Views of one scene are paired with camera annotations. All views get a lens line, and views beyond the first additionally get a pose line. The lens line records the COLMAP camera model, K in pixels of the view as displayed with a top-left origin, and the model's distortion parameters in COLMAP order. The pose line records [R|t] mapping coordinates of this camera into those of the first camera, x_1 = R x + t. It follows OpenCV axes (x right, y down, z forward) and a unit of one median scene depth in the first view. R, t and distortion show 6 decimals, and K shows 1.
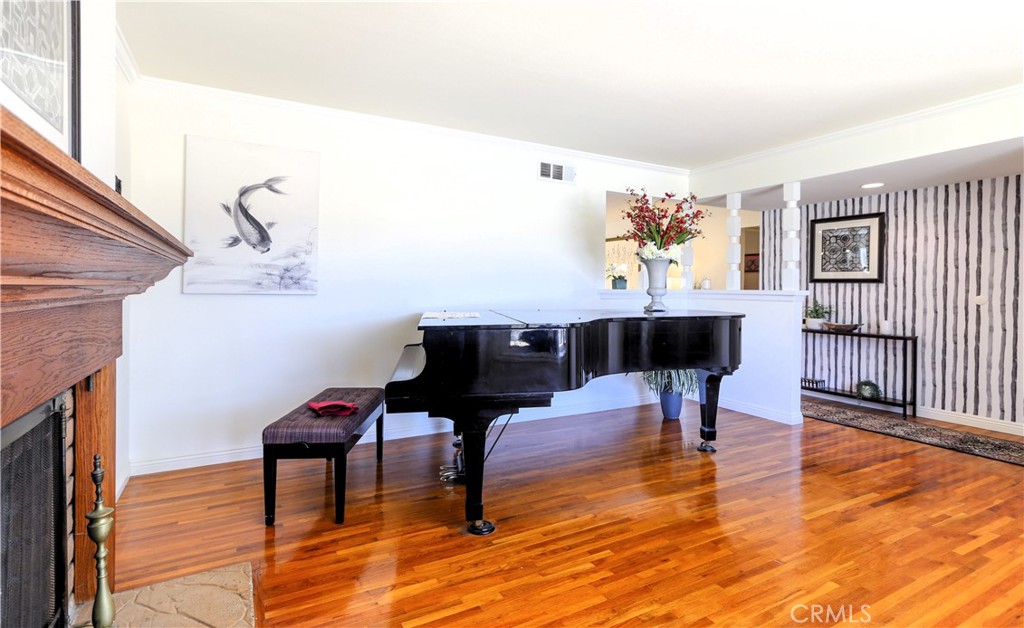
lens RADIAL K [[488.3, 0, 477.4], [0, 488.3, 288.1], [0, 0, 1]] dist [0.003402, 0.000216]
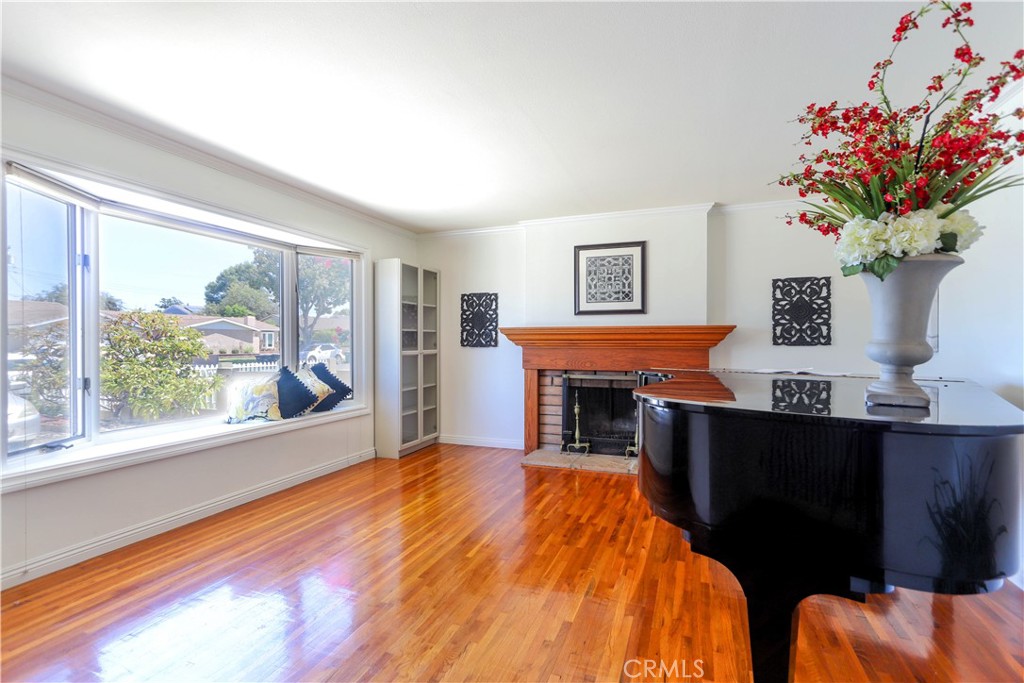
lens RADIAL K [[481.5, 0, 509.5], [0, 481.5, 342.4], [0, 0, 1]] dist [-0.001403, 0.001681]
pose [[-0.740486, -0.010157, -0.671995, 0.888028], [-0.008602, 0.999947, -0.005635, 0.008199], [0.672016, 0.001607, -0.740535, 1.187558]]
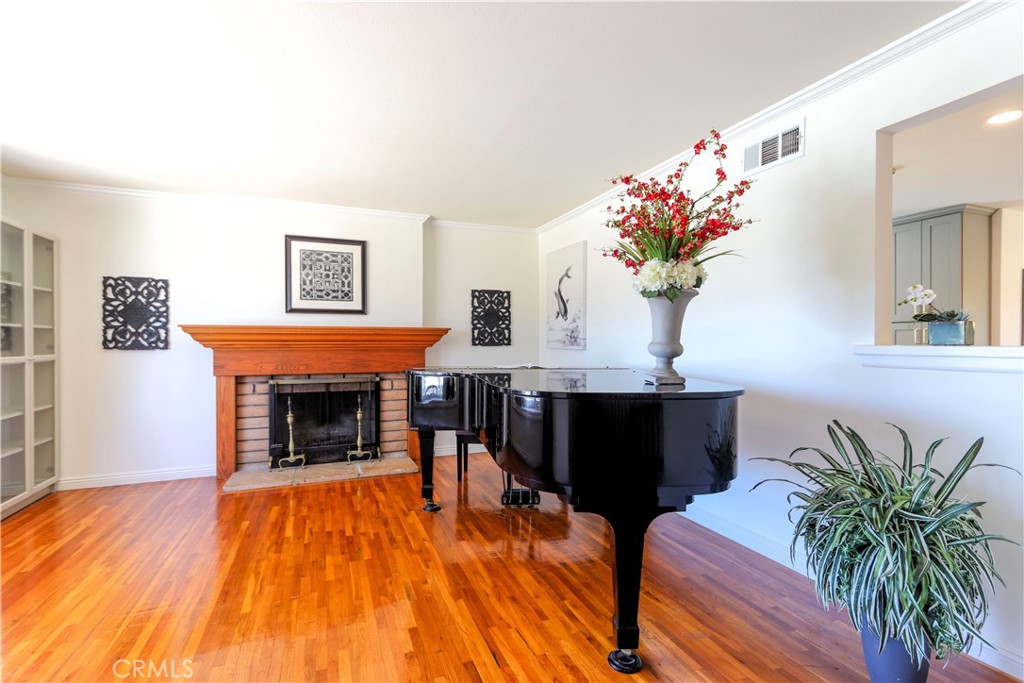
lens RADIAL K [[481.5, 0, 522.5], [0, 481.5, 346.0], [0, 0, 1]] dist [-0.001403, 0.001681]
pose [[-0.062875, -0.004066, -0.998013, 1.008120], [-0.000824, 0.999992, -0.004023, 0.009550], [0.998021, 0.000569, -0.062877, 0.962755]]
